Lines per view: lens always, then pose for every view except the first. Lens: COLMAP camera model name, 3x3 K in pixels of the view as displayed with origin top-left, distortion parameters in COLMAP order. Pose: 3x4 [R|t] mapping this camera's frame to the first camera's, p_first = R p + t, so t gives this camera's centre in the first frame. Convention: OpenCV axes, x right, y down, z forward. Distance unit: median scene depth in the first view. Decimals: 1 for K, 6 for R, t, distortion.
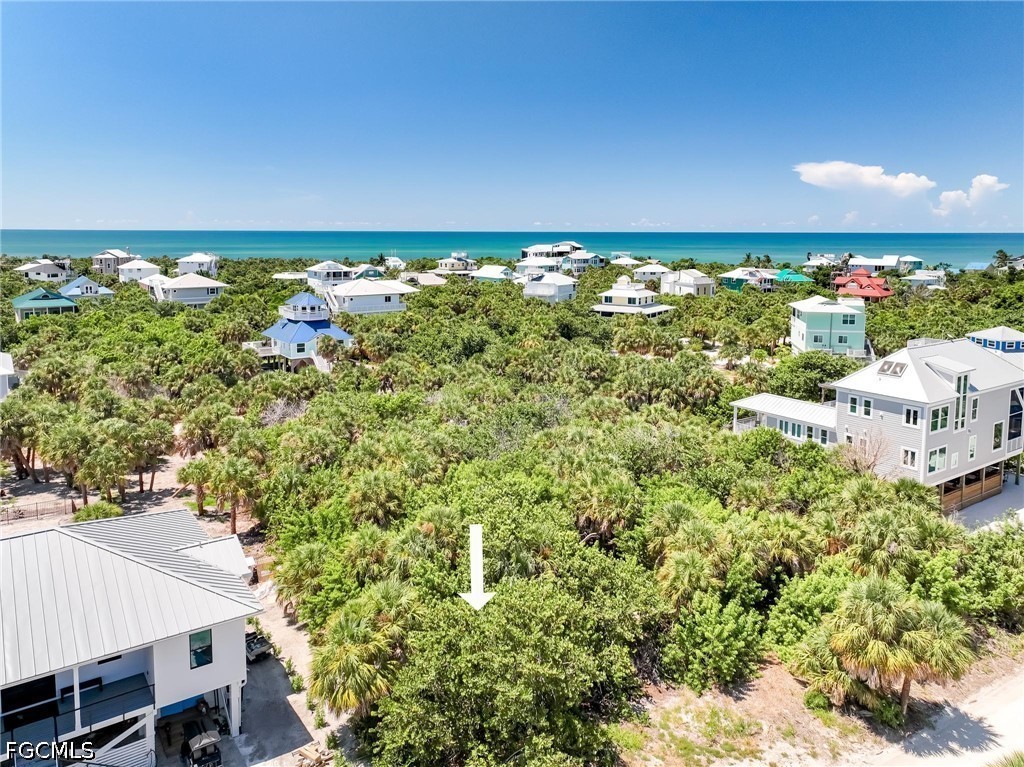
lens RADIAL K [[745.2, 0, 505.8], [0, 745.2, 312.4], [0, 0, 1]] dist [0.002422, 0.001557]
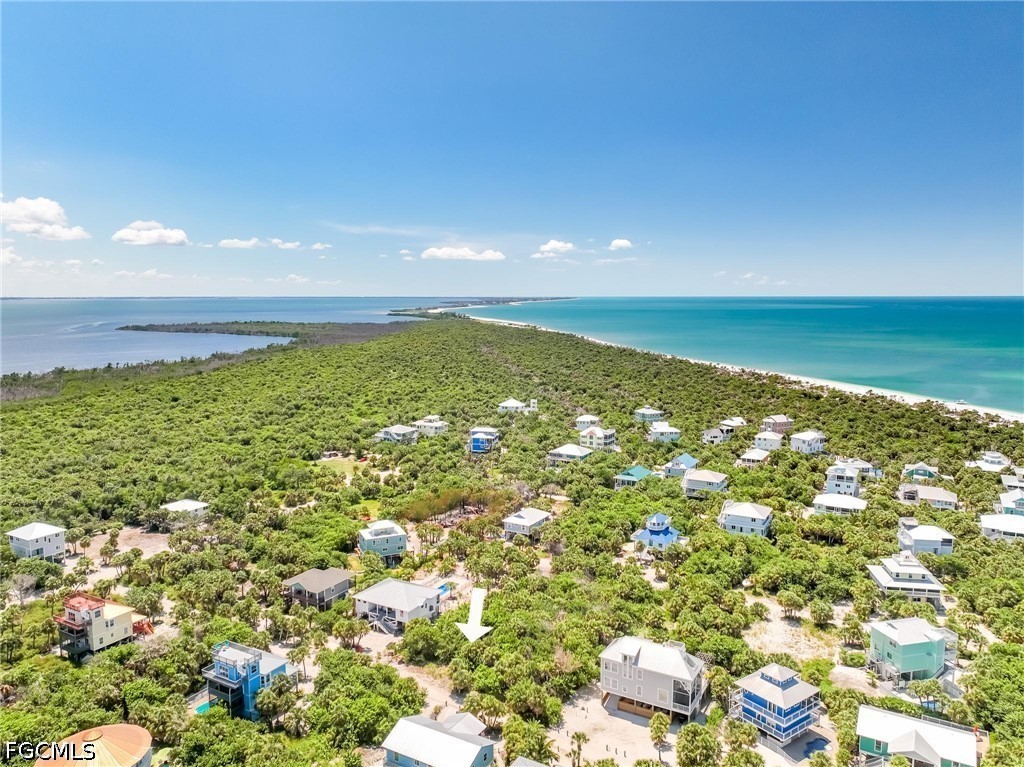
lens RADIAL K [[735.7, 0, 512.0], [0, 735.7, 383.5], [0, 0, 1]] dist [-0.002127, 0.014862]
pose [[0.422213, 0.101800, -0.900762, 2.452627], [-0.094616, 0.993196, 0.067897, -0.888660], [0.901545, 0.056560, 0.428972, -0.375893]]
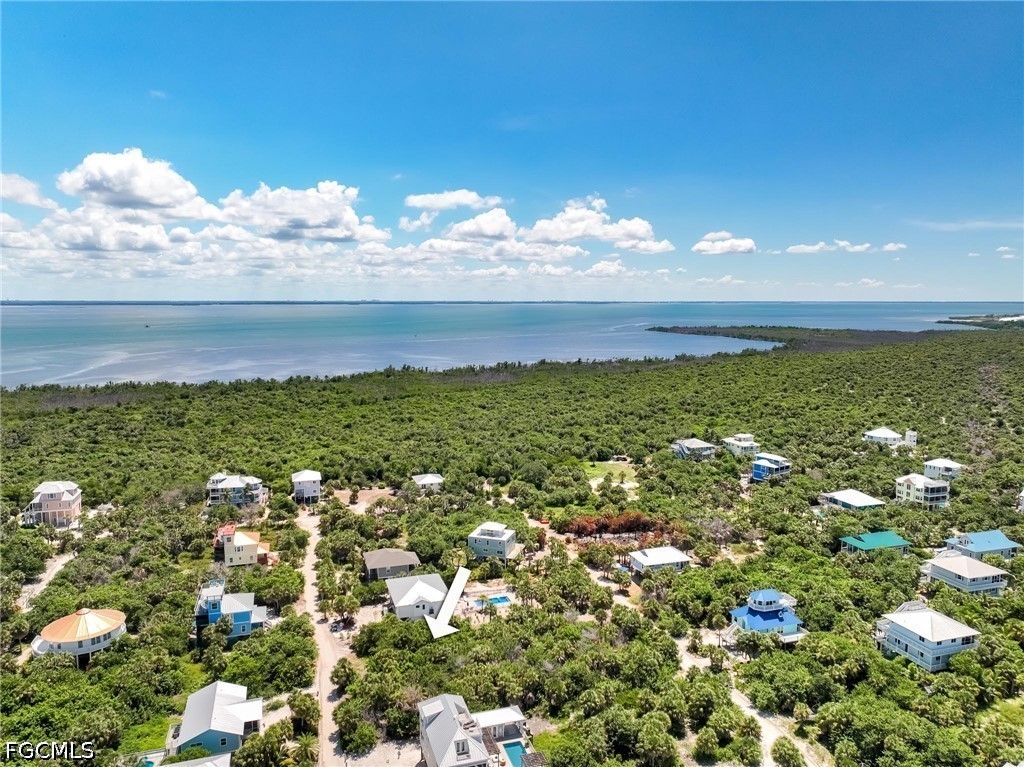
lens RADIAL K [[718.9, 0, 512.0], [0, 718.9, 383.5], [0, 0, 1]] dist [0.001074, 0.004884]
pose [[-0.299307, 0.104440, -0.948424, 2.338341], [-0.105377, 0.984293, 0.141645, -1.128763], [0.948320, 0.142337, -0.283601, 1.656591]]
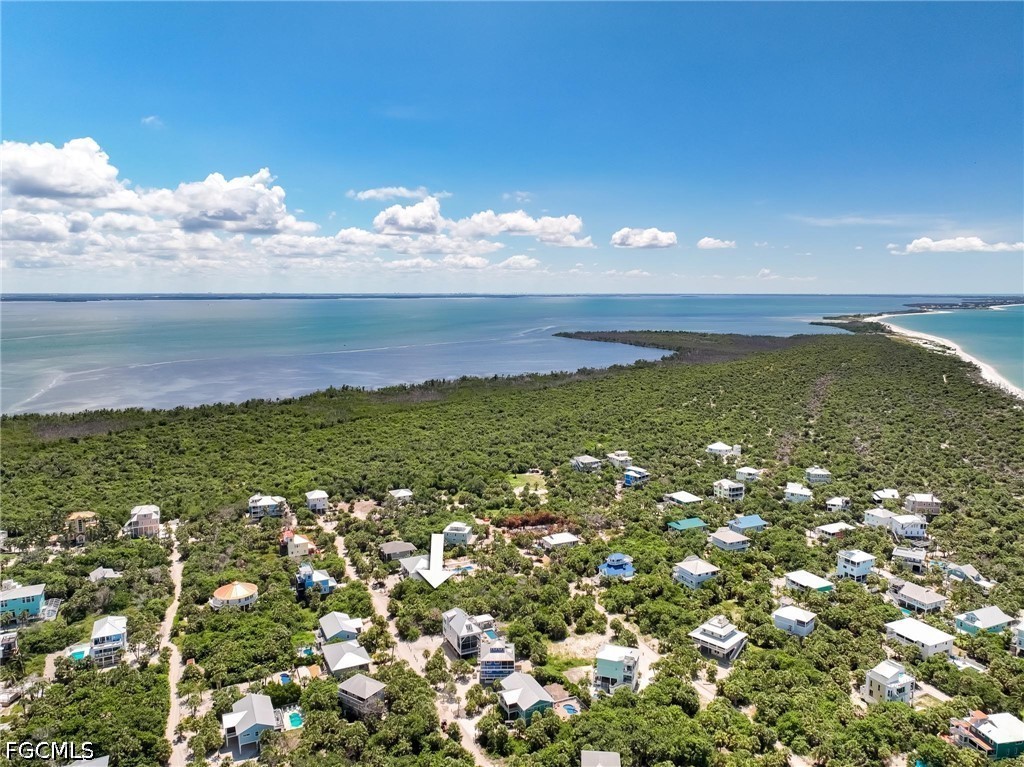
lens RADIAL K [[725.9, 0, 512.1], [0, 725.9, 371.5], [0, 0, 1]] dist [0.002746, 0.002437]
pose [[-0.175745, 0.101681, -0.979170, 4.529321], [-0.107710, 0.986694, 0.121794, -1.873290], [0.978525, 0.126872, -0.162455, 1.860865]]
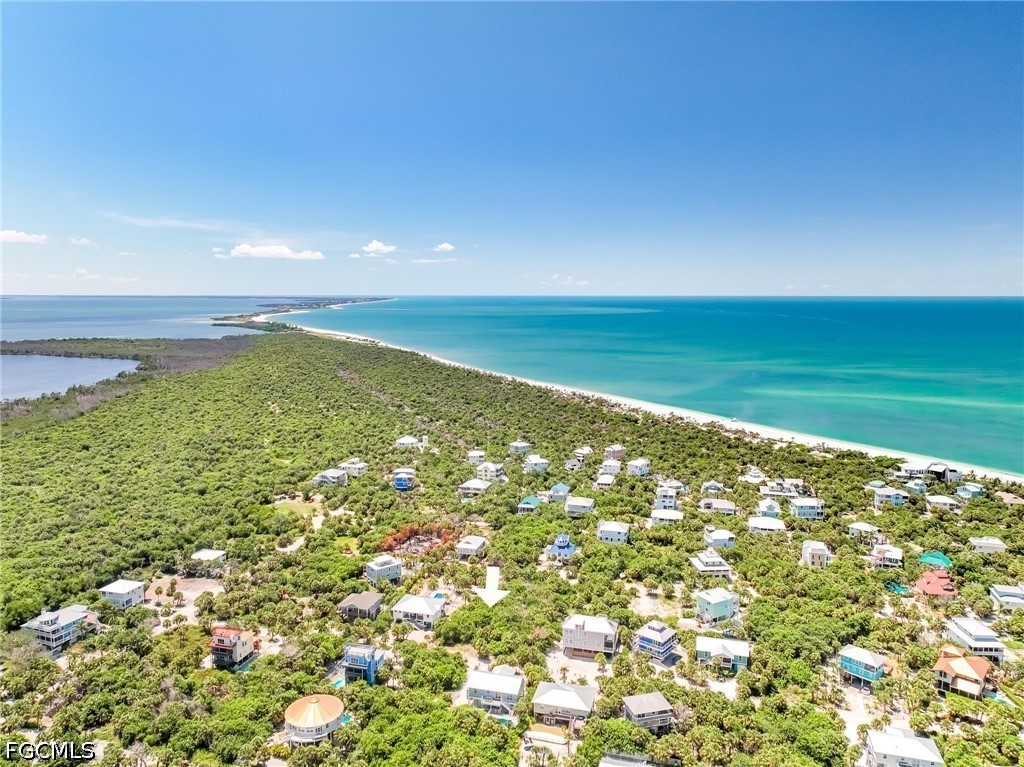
lens RADIAL K [[716.5, 0, 512.0], [0, 716.5, 383.5], [0, 0, 1]] dist [0.003600, 0.004037]
pose [[0.635194, 0.090986, -0.766974, 3.383452], [-0.081625, 0.995384, 0.050482, -1.464886], [0.768027, 0.030538, 0.639689, -1.960258]]
